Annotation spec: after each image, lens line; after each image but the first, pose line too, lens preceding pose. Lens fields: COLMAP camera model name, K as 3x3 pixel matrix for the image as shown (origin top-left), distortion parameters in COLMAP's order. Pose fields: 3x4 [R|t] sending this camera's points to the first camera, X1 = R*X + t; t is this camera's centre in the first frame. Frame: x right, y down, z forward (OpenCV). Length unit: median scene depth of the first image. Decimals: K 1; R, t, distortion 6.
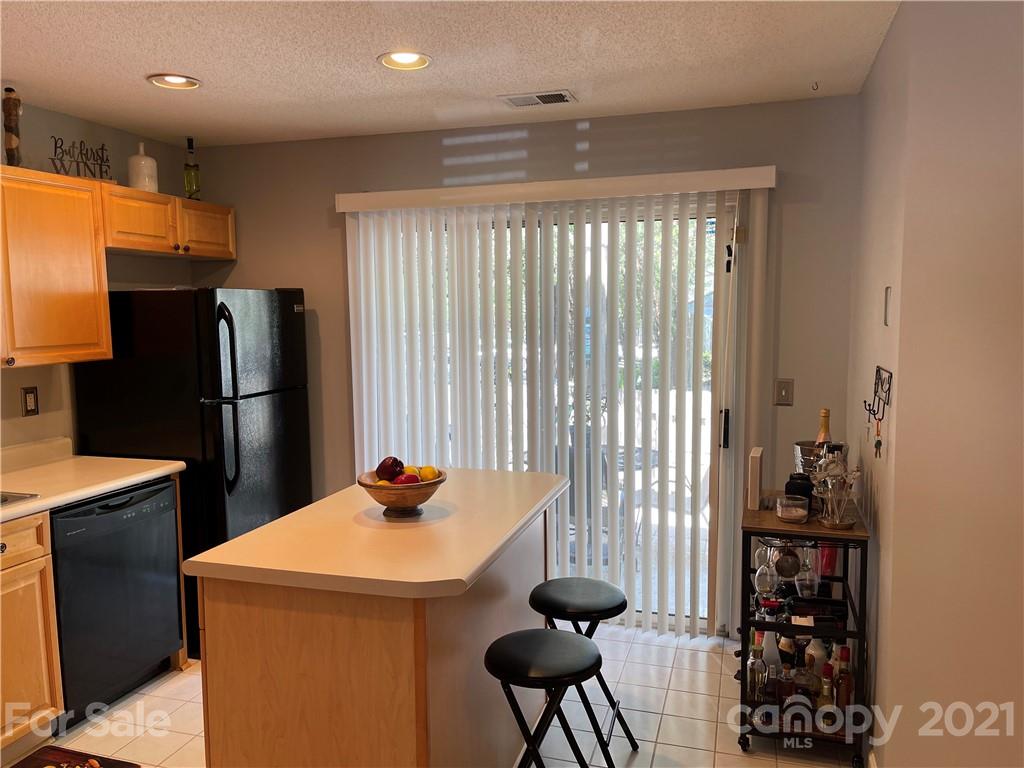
lens RADIAL K [[779.3, 0, 514.5], [0, 779.3, 385.0], [0, 0, 1]] dist [0.060931, -0.079339]
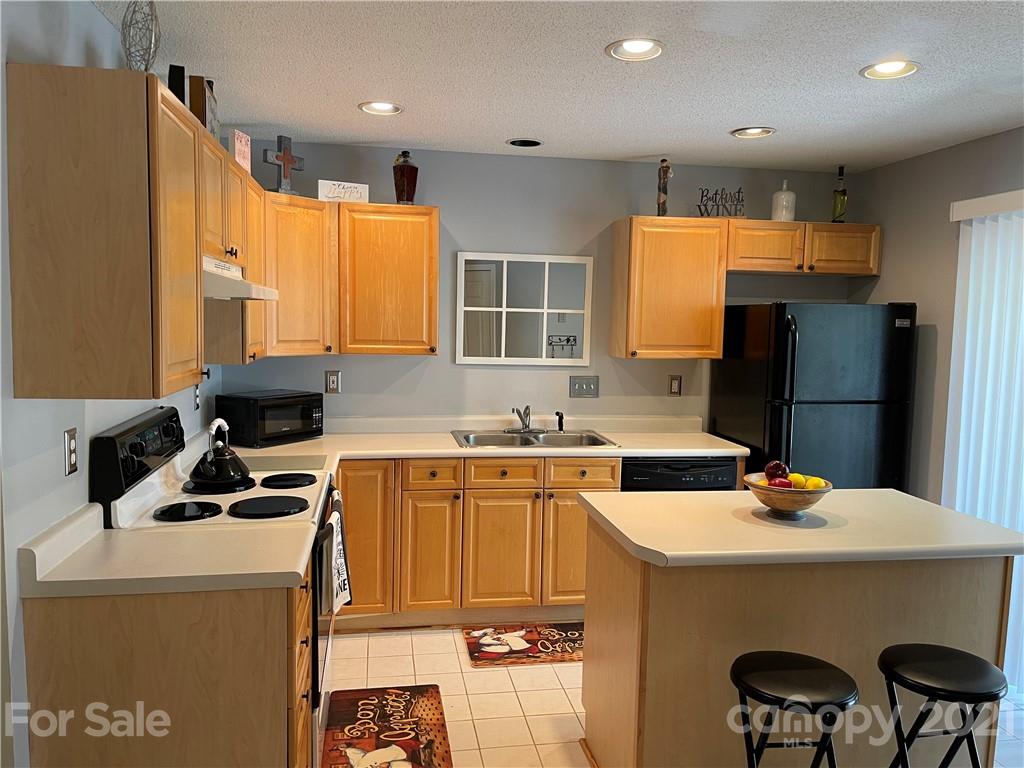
lens RADIAL K [[779.3, 0, 507.0], [0, 779.3, 383.4], [0, 0, 1]] dist [0.060931, -0.079339]
pose [[0.438863, 0.094091, -0.893614, 0.459257], [-0.112911, 0.992394, 0.049040, -0.016705], [0.891432, 0.079377, 0.446149, 0.138127]]
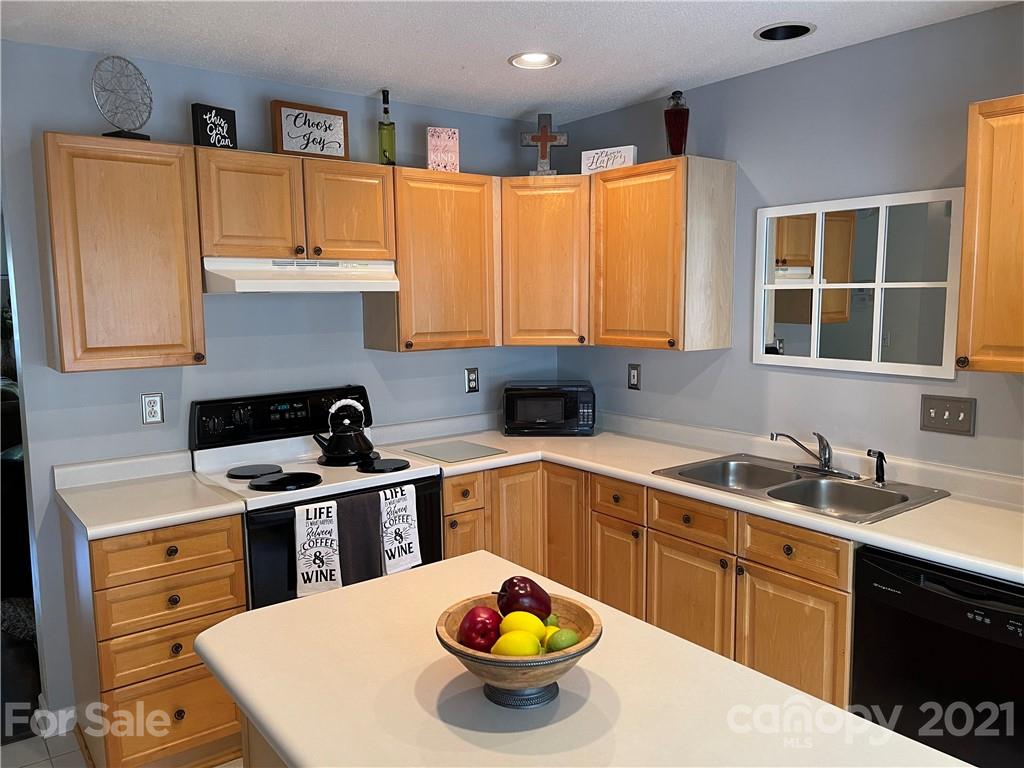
lens RADIAL K [[779.3, 0, 507.9], [0, 779.3, 385.6], [0, 0, 1]] dist [0.060931, -0.079339]
pose [[-0.598016, 0.108637, -0.794087, 0.213719], [-0.062296, 0.981474, 0.181187, -0.098668], [0.799059, 0.157821, -0.580169, 0.909593]]
